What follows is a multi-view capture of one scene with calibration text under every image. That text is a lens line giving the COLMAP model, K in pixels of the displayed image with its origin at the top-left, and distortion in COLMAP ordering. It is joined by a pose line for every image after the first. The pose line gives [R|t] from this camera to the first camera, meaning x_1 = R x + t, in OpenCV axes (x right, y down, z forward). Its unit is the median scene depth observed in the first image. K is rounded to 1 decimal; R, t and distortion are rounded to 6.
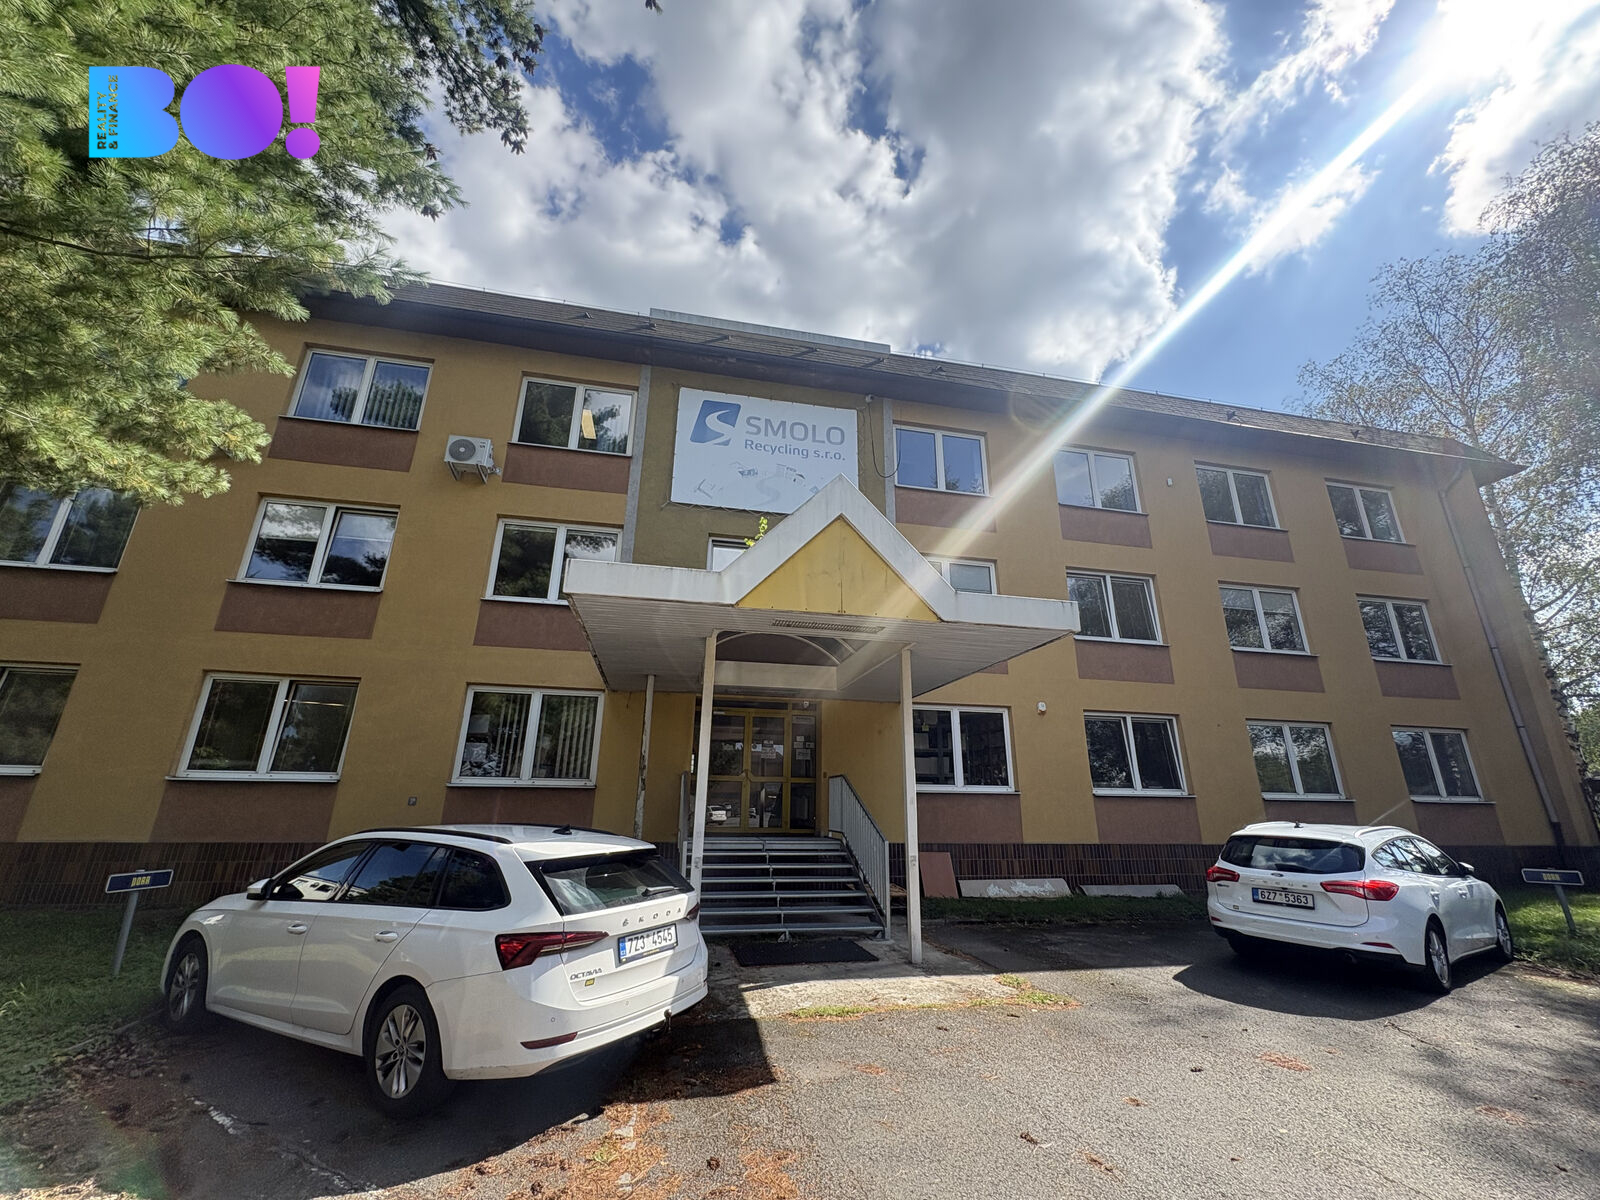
lens RADIAL K [[643.9, 0, 799.8], [0, 643.9, 598.9], [0, 0, 1]] dist [0.001513, -0.000270]
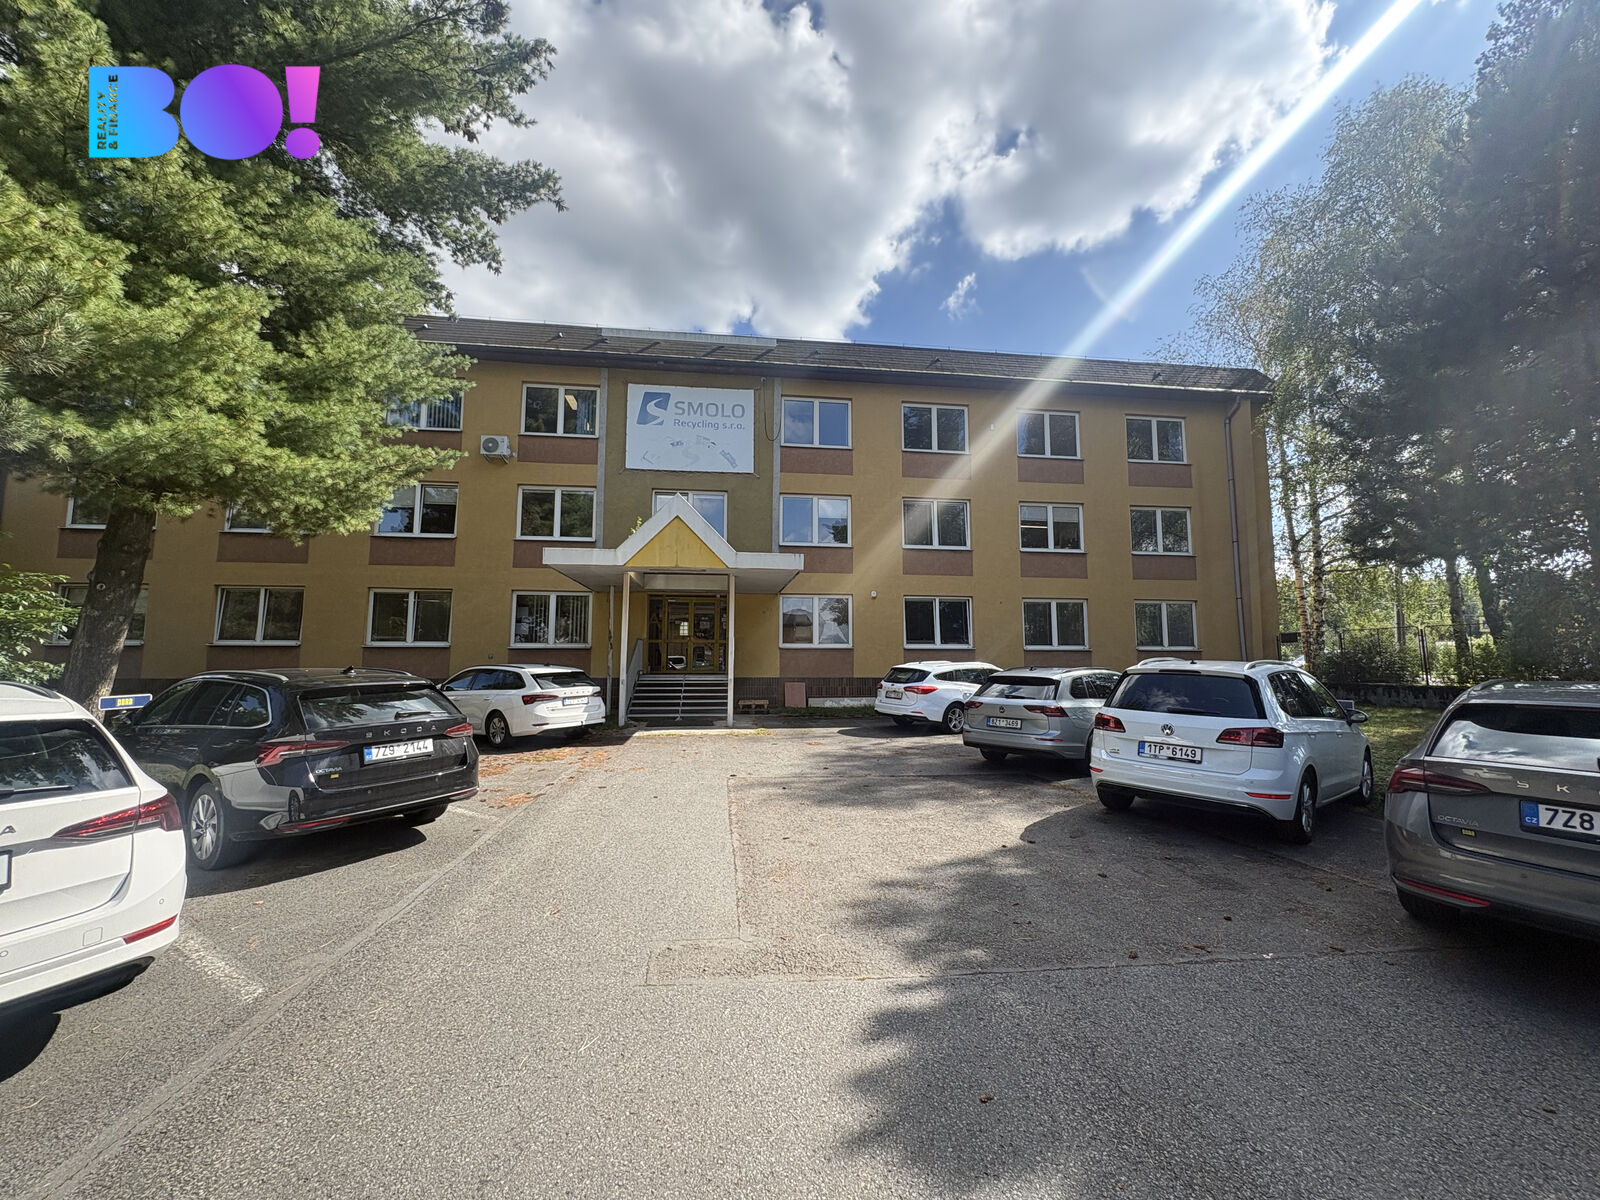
lens RADIAL K [[643.9, 0, 797.8], [0, 643.9, 603.2], [0, 0, 1]] dist [0.001513, -0.000270]
pose [[0.996788, -0.017258, -0.078209, 0.347895], [0.034062, 0.975145, 0.218935, -0.171900], [0.072487, -0.220895, 0.972600, -0.574722]]
